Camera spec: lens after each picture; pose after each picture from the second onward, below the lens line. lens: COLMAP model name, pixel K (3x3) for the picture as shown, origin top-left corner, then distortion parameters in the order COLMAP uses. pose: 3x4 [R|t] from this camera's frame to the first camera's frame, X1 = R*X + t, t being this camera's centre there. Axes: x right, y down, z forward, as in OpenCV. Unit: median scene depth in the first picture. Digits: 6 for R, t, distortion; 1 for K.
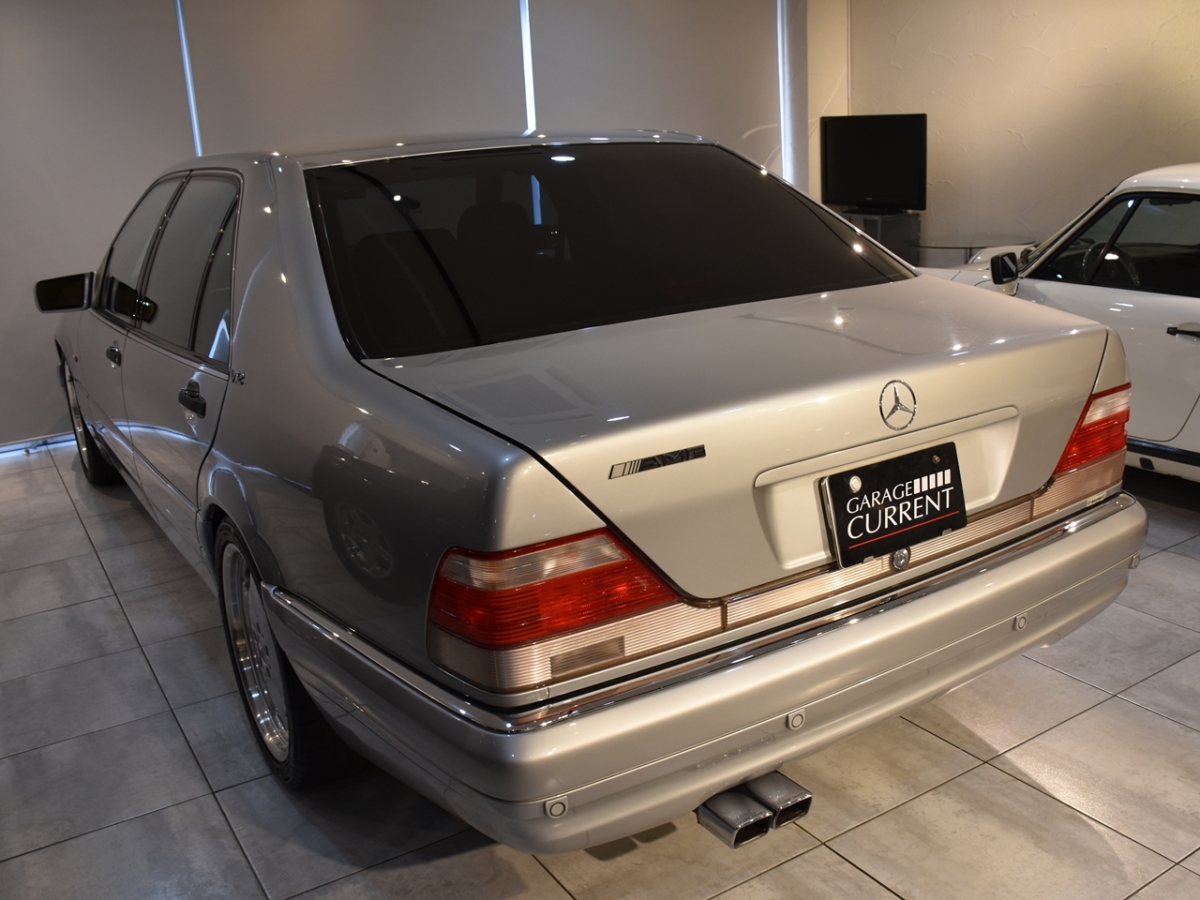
lens RADIAL K [[1118.0, 0, 677.6], [0, 1118.0, 473.7], [0, 0, 1]] dist [-0.126368, 0.081997]
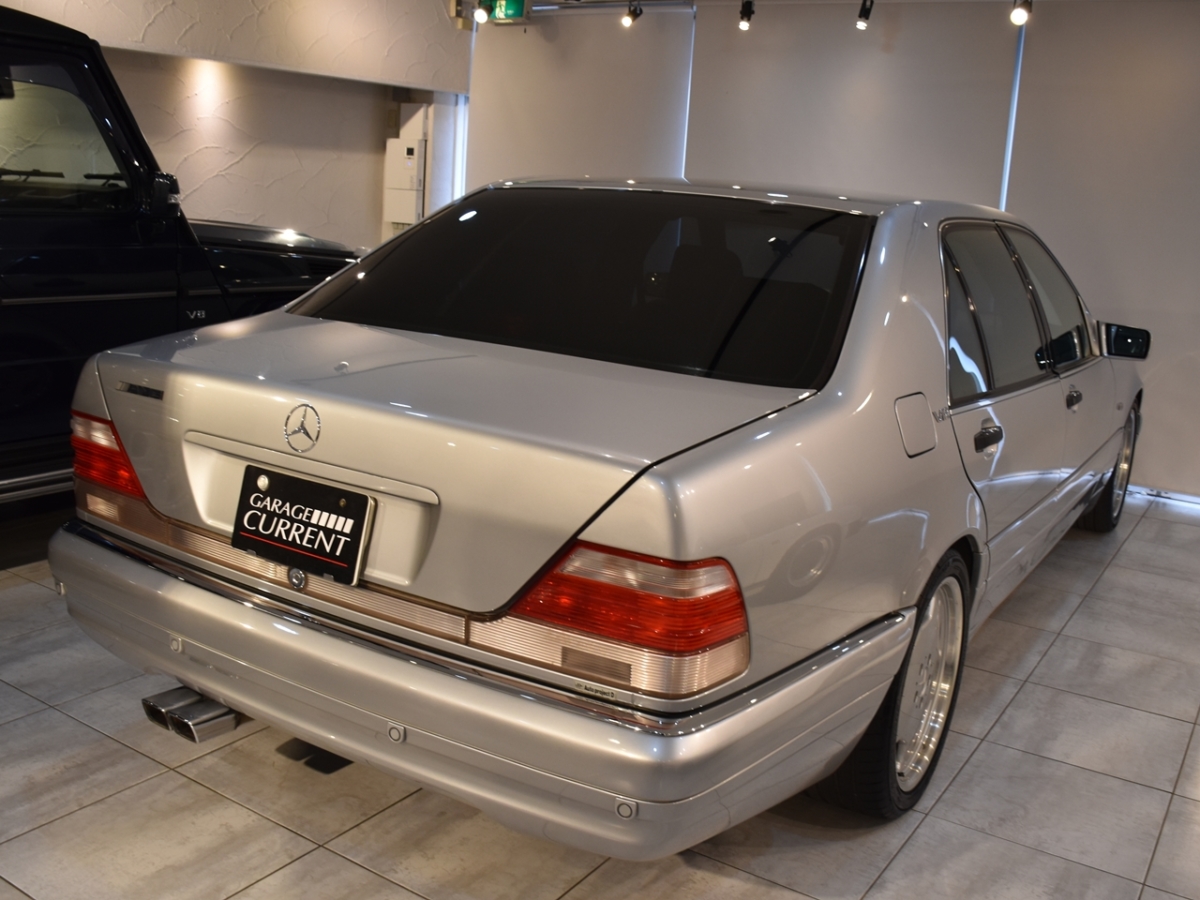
lens RADIAL K [[1172.1, 0, 598.9], [0, 1172.1, 448.7], [0, 0, 1]] dist [-0.118243, 0.018823]
pose [[0.377563, 0.267573, -0.886482, 1.234317], [-0.349280, 0.927777, 0.131274, -0.274836], [0.857583, 0.260067, 0.443753, 0.740759]]
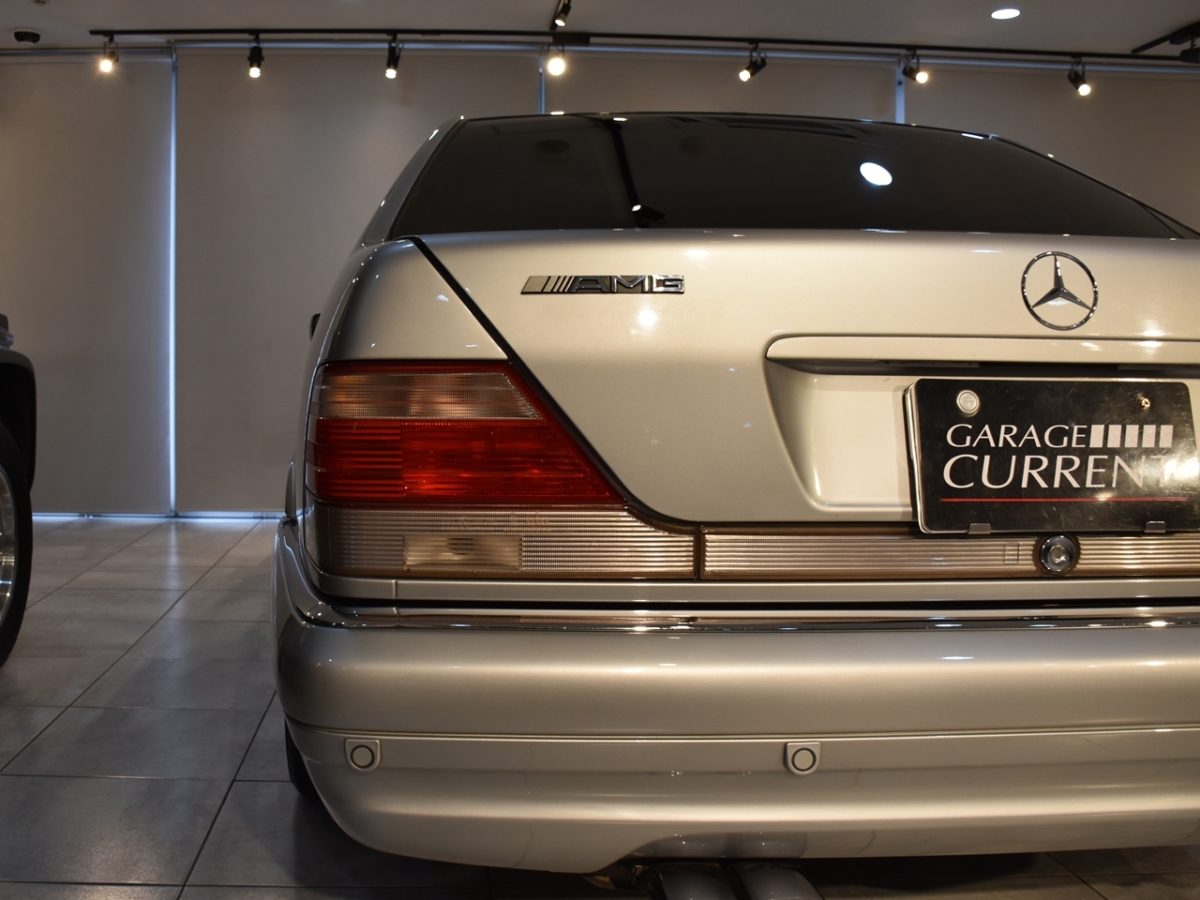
lens RADIAL K [[1161.0, 0, 451.2], [0, 1161.0, 430.8], [0, 0, 1]] dist [-0.151093, 0.099229]
pose [[0.835364, 0.077786, -0.544165, 0.252699], [-0.203851, 0.963188, -0.175254, 0.185786], [0.510501, 0.257330, 0.820469, 0.329832]]
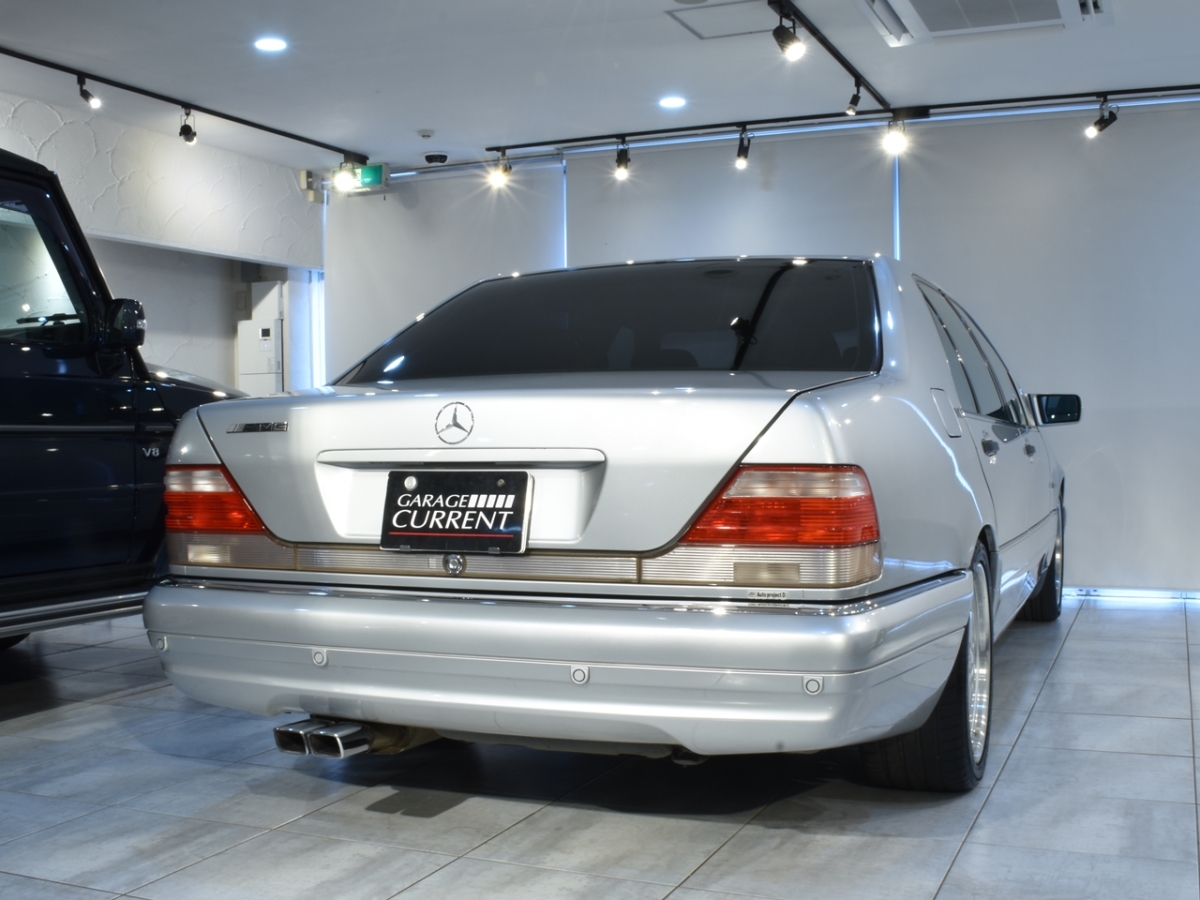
lens RADIAL K [[1368.3, 0, 599.8], [0, 1368.3, 516.8], [0, 0, 1]] dist [-0.133093, -0.001603]
pose [[0.533677, 0.090976, -0.840781, 1.435987], [-0.262109, 0.963034, -0.062166, 0.078350], [0.804045, 0.253553, 0.537794, 0.375618]]
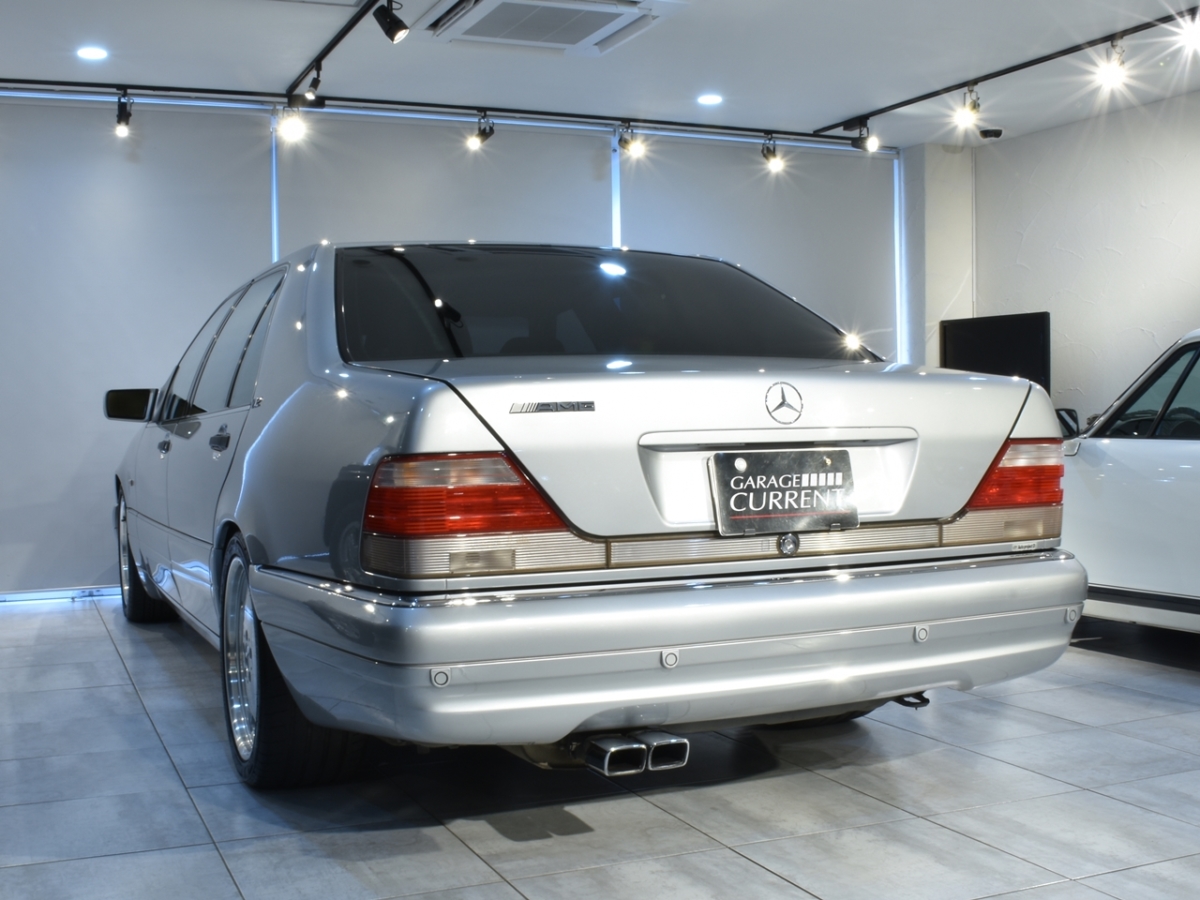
lens RADIAL K [[1395.0, 0, 596.9], [0, 1395.0, 512.1], [0, 0, 1]] dist [-0.114600, -0.011335]
pose [[0.981309, 0.041647, -0.187877, 0.275491], [-0.082547, 0.973016, -0.215469, 0.364354], [0.173834, 0.226950, 0.958267, -0.376707]]
